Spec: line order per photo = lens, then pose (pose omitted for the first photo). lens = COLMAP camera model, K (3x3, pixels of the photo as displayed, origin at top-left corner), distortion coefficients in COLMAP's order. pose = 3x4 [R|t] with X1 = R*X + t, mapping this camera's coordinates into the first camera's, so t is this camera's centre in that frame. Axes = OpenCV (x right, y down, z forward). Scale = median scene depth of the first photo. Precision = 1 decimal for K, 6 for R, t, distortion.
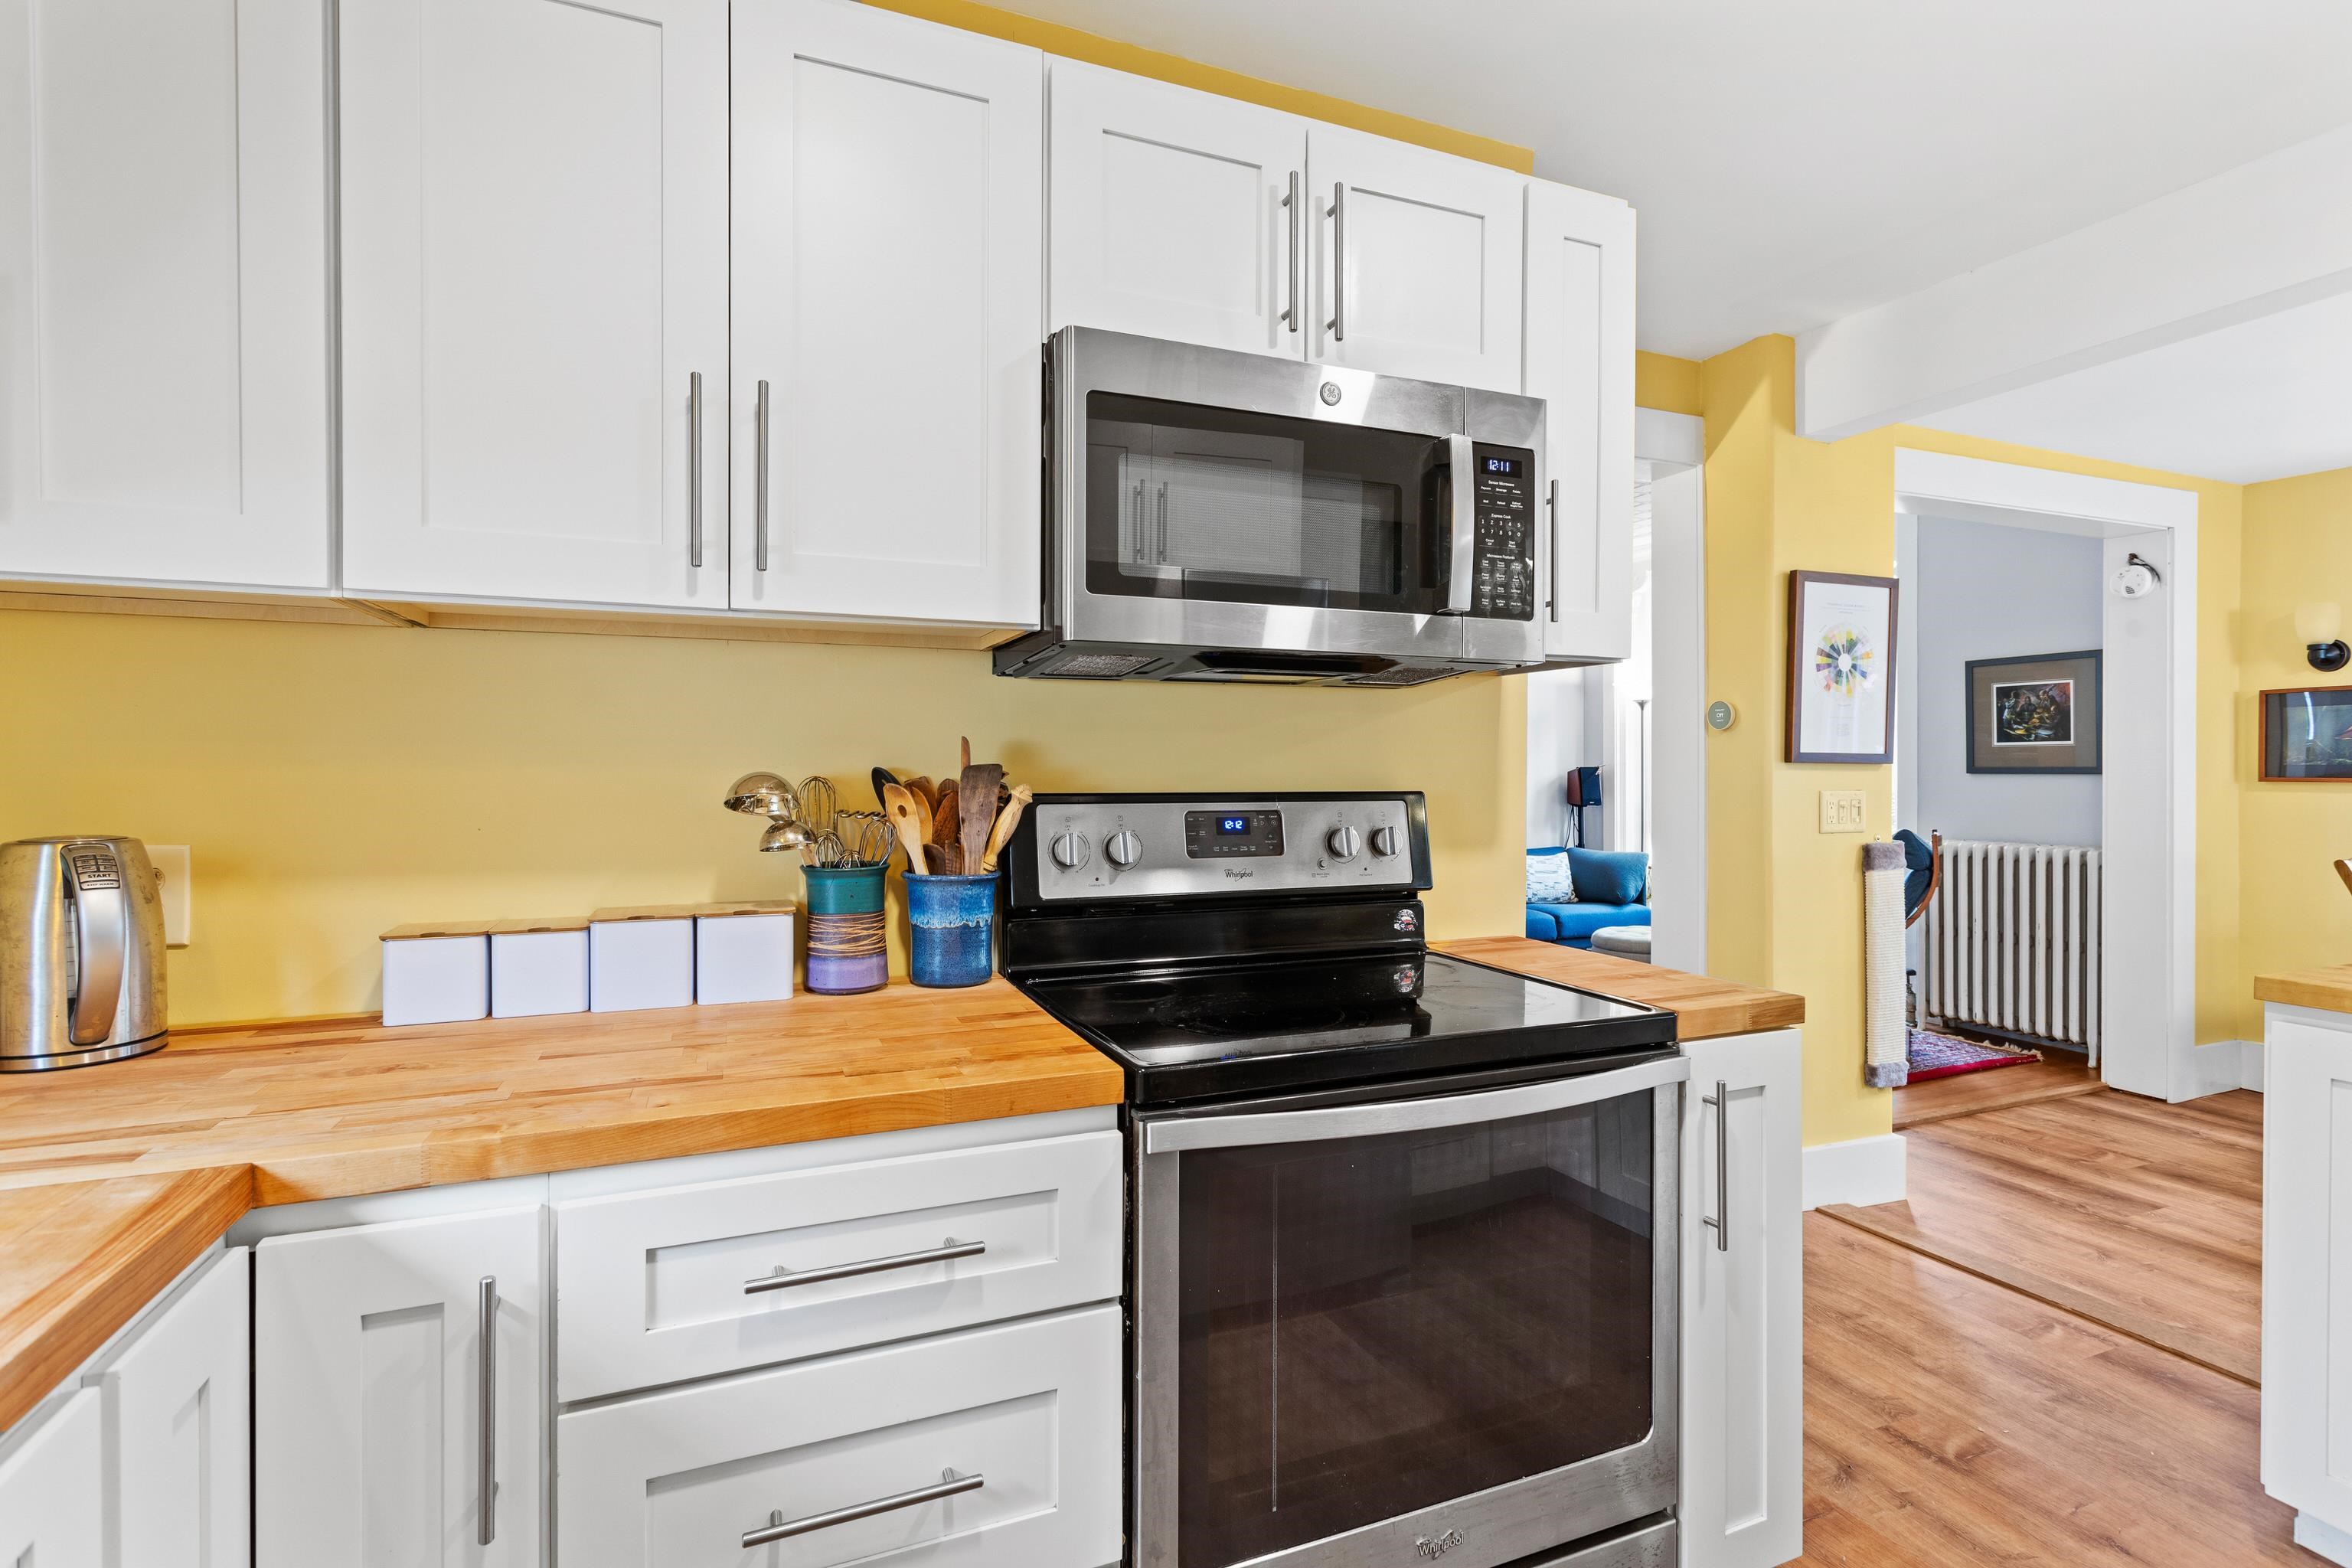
lens RADIAL K [[1113.9, 0, 1181.4], [0, 1113.9, 772.0], [0, 0, 1]] dist [-0.000009, 0.001474]
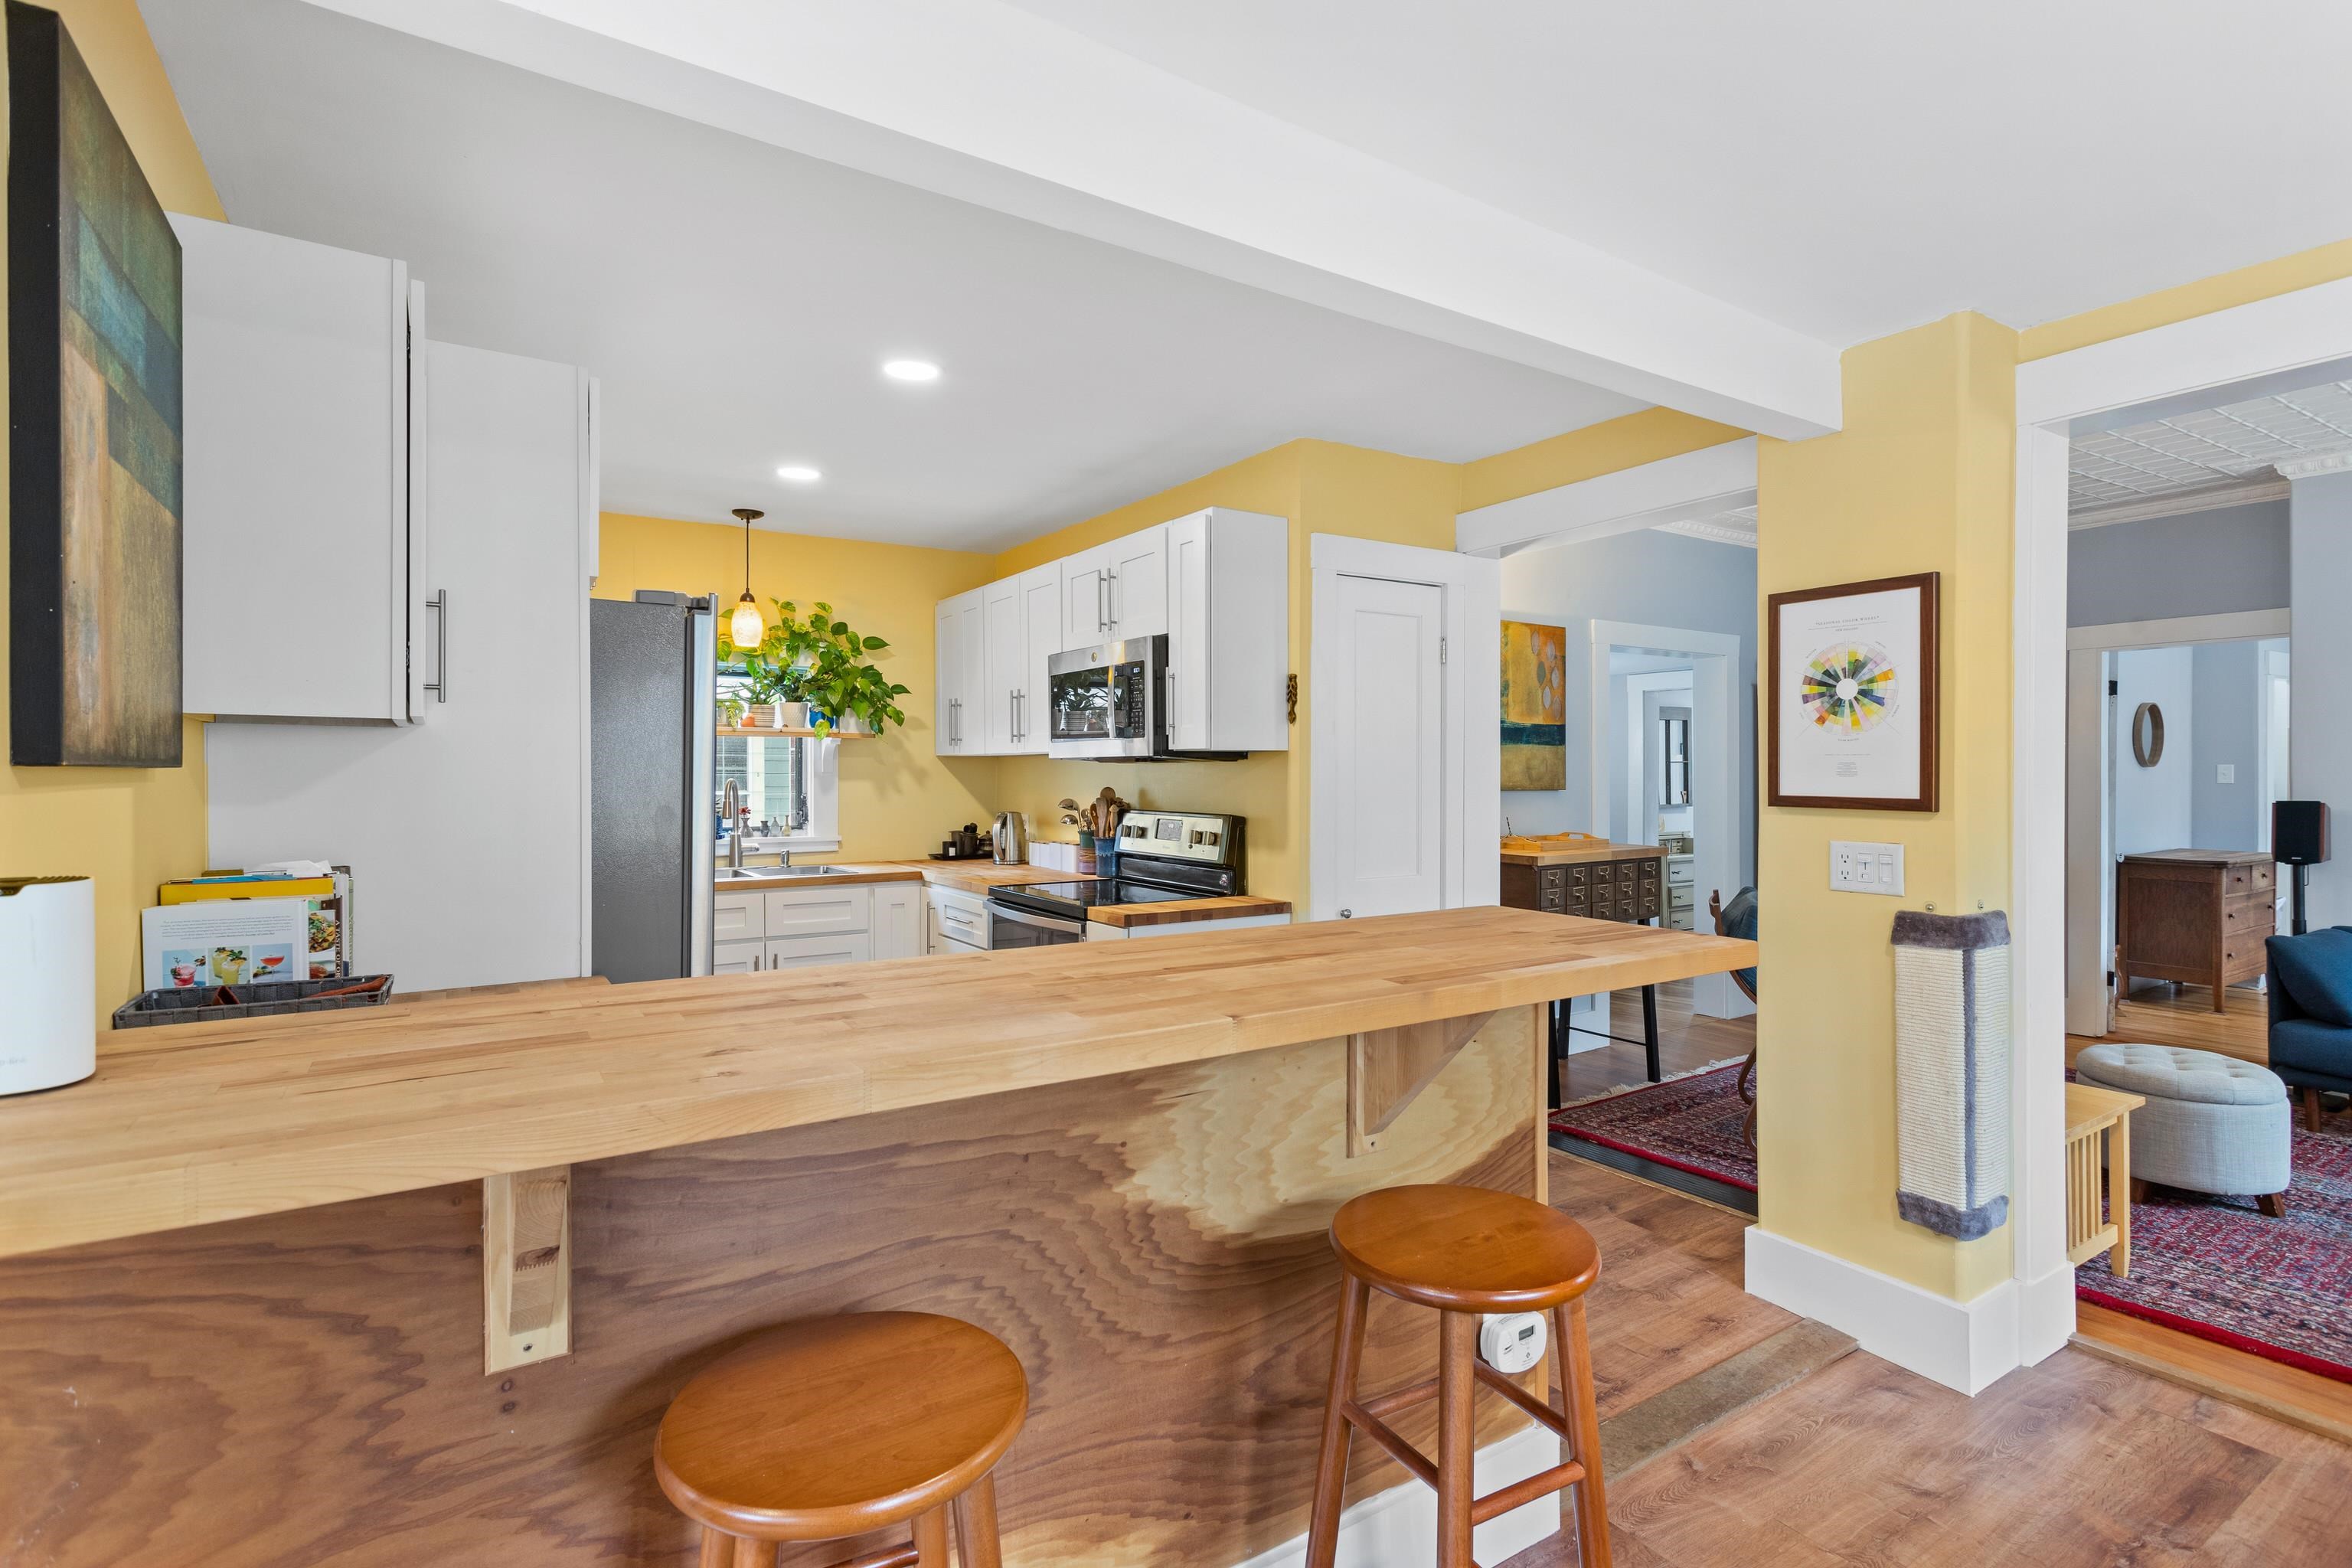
lens RADIAL K [[1119.7, 0, 1176.1], [0, 1119.7, 777.7], [0, 0, 1]] dist [0.001105, 0.001920]
pose [[0.177890, 0.004543, -0.984040, 2.307437], [0.000086, 0.999989, 0.004633, -0.061616], [0.984050, -0.000909, 0.177888, 0.612276]]
